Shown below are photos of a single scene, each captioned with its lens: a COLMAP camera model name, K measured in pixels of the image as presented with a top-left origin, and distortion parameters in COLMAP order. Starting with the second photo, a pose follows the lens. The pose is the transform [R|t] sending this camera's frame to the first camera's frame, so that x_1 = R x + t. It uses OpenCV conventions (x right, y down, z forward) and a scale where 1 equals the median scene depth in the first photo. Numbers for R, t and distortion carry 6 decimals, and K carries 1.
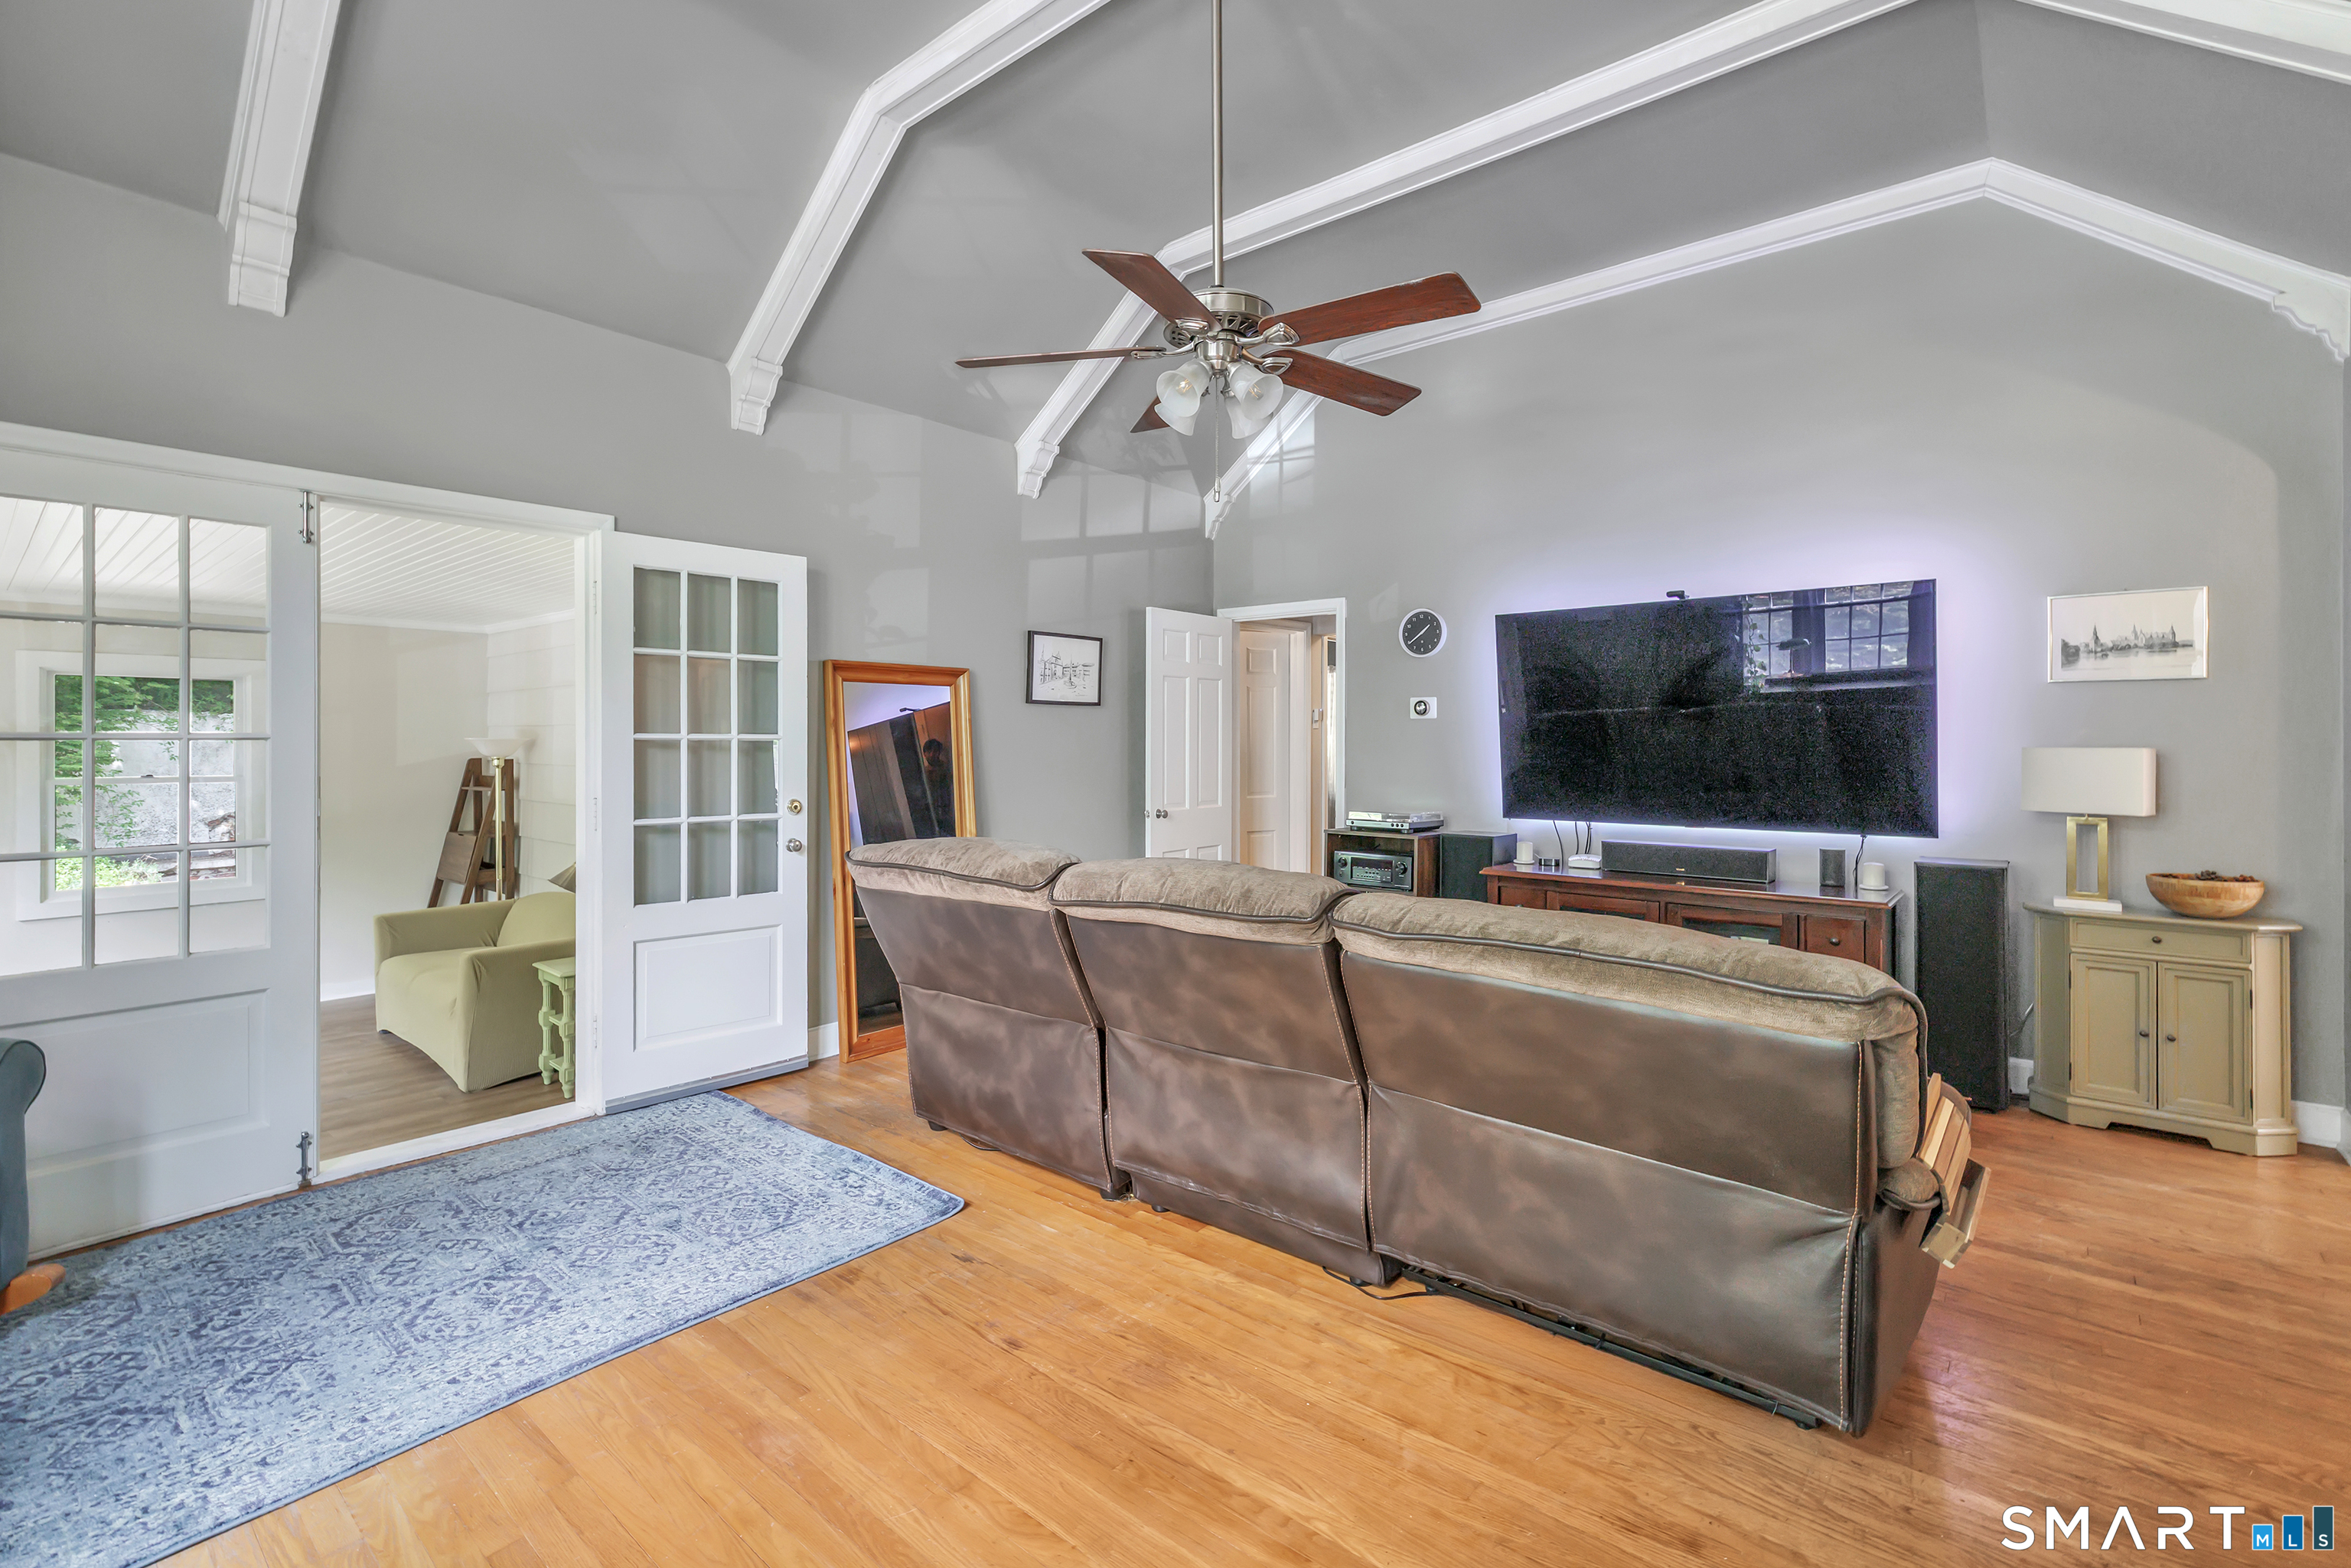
lens RADIAL K [[1044.5, 0, 1154.5], [0, 1044.5, 767.1], [0, 0, 1]] dist [-0.000933, 0.000085]
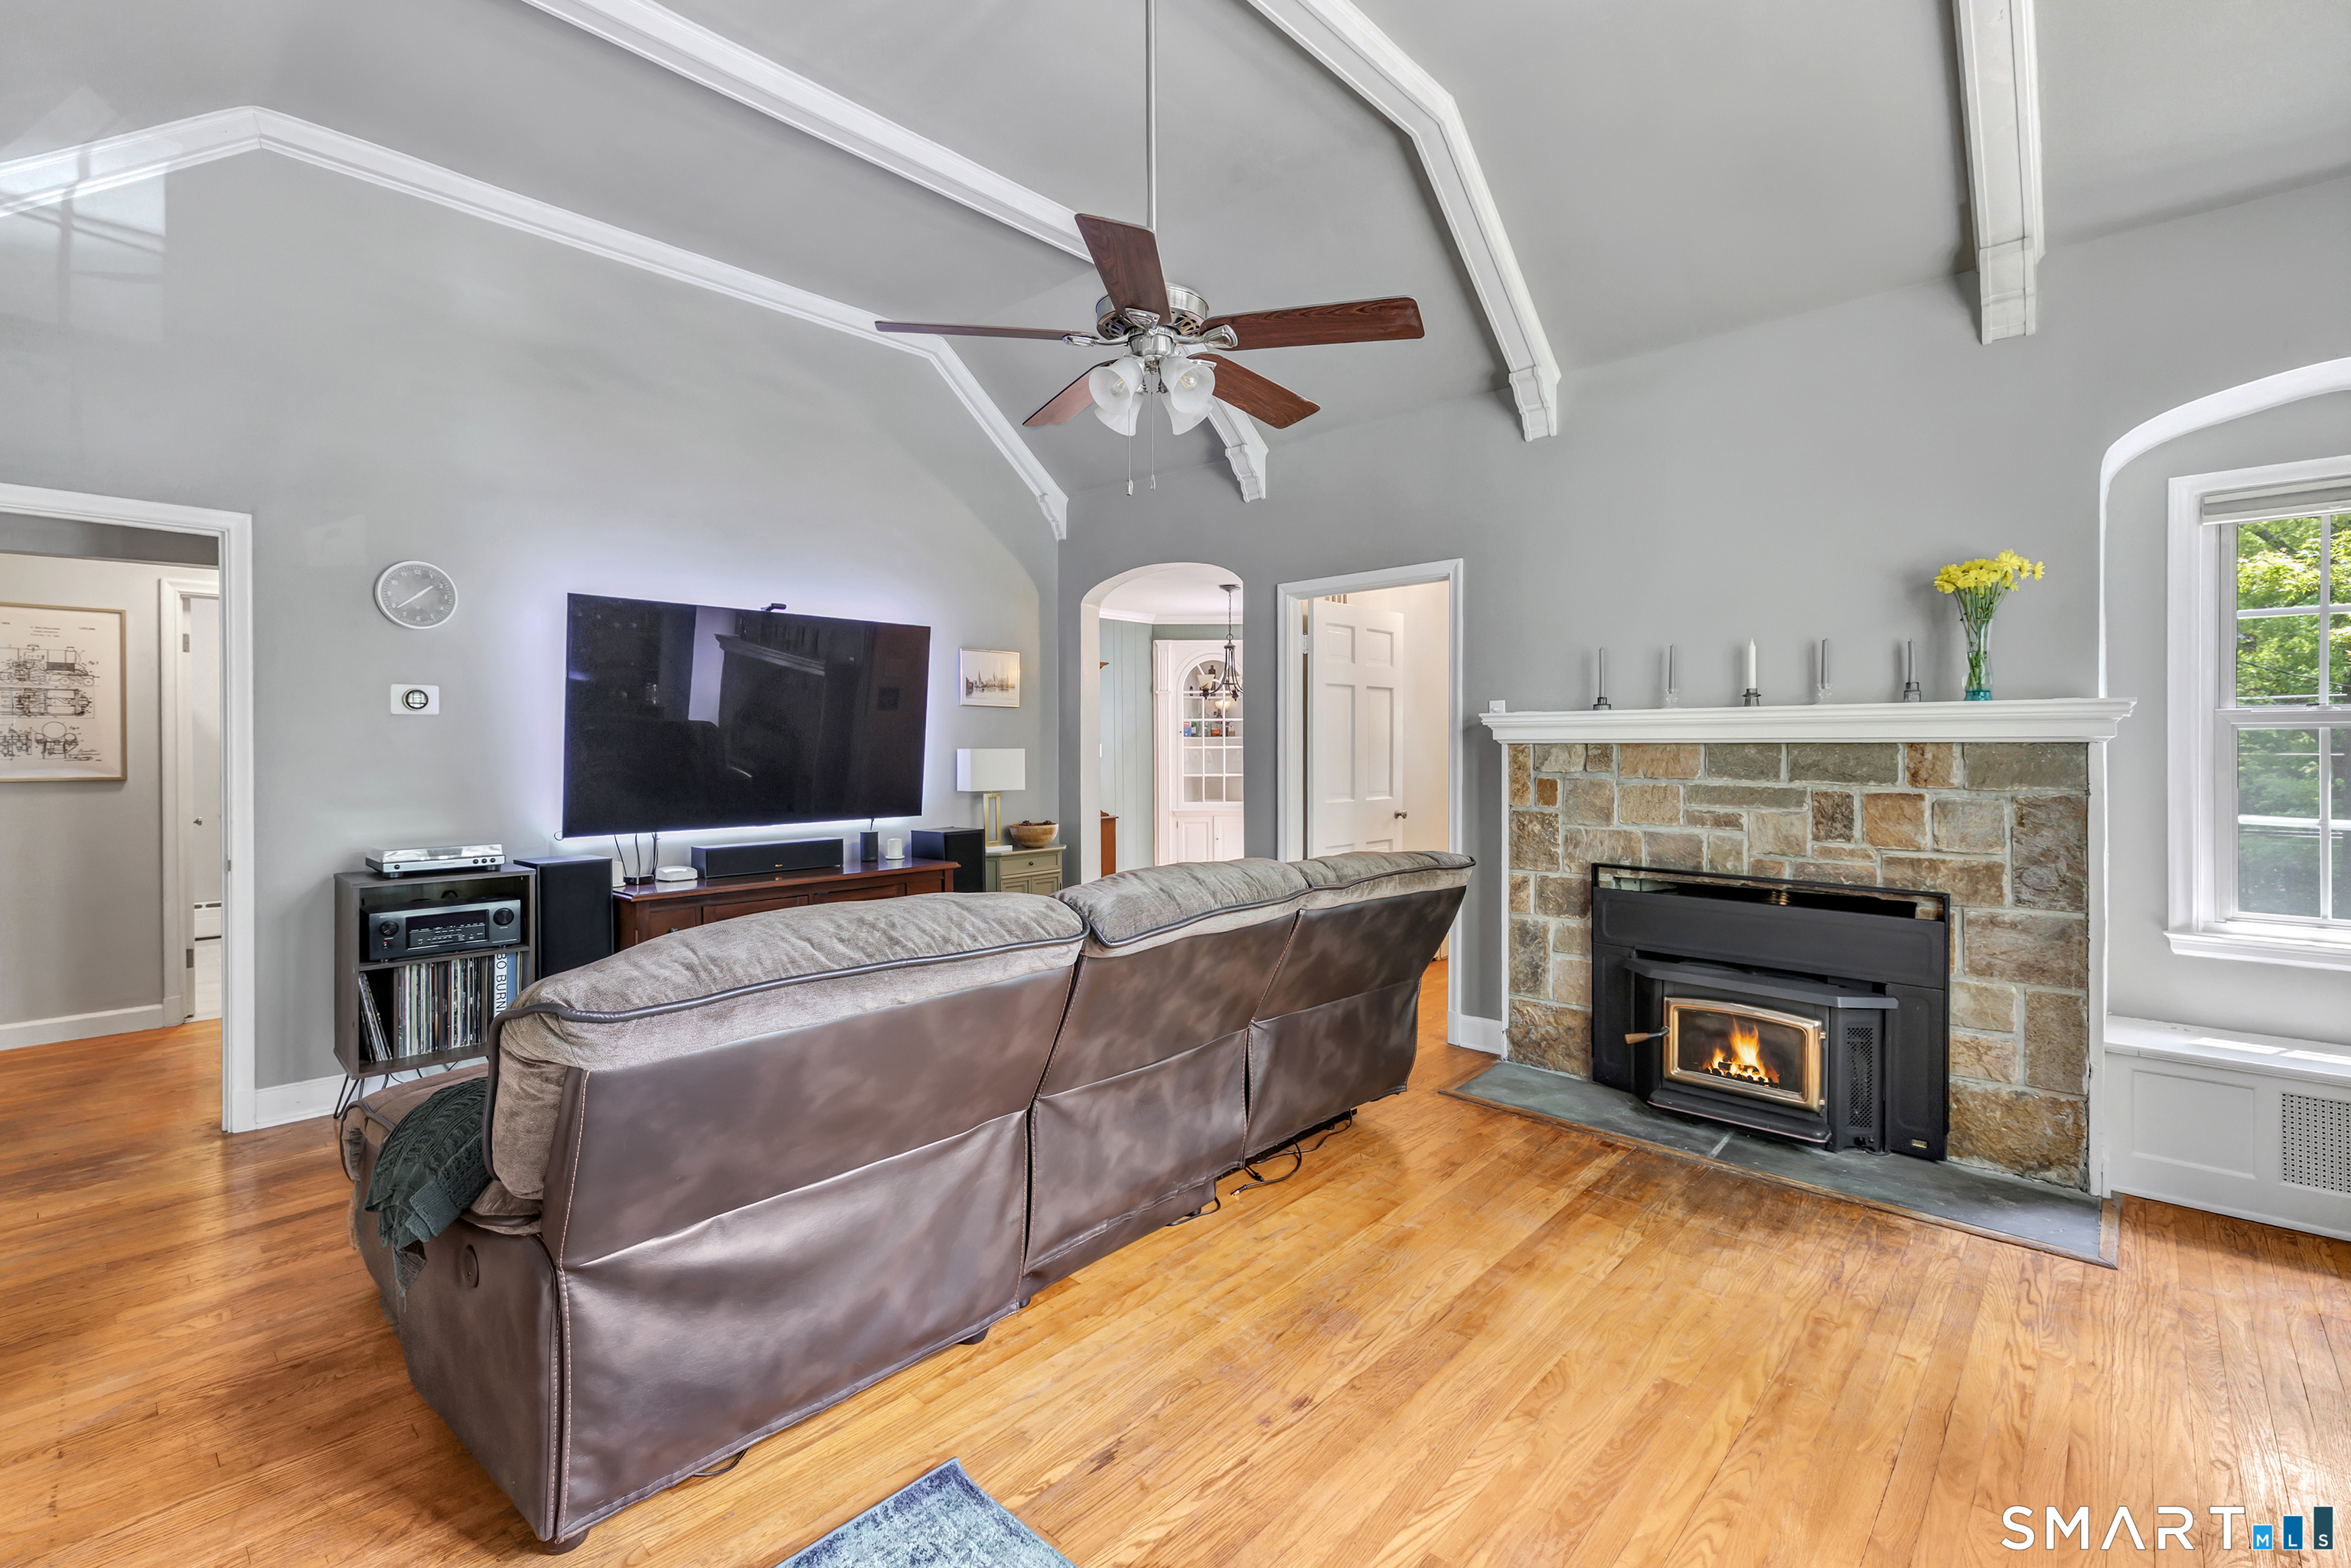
lens RADIAL K [[1027.5, 0, 1180.1], [0, 1027.5, 776.0], [0, 0, 1]] dist [0.000763, 0.000139]
pose [[0.037151, -0.030974, 0.998830, -0.616210], [0.025604, 0.999221, 0.030034, -0.016745], [-0.998982, 0.024459, 0.037915, 0.637790]]
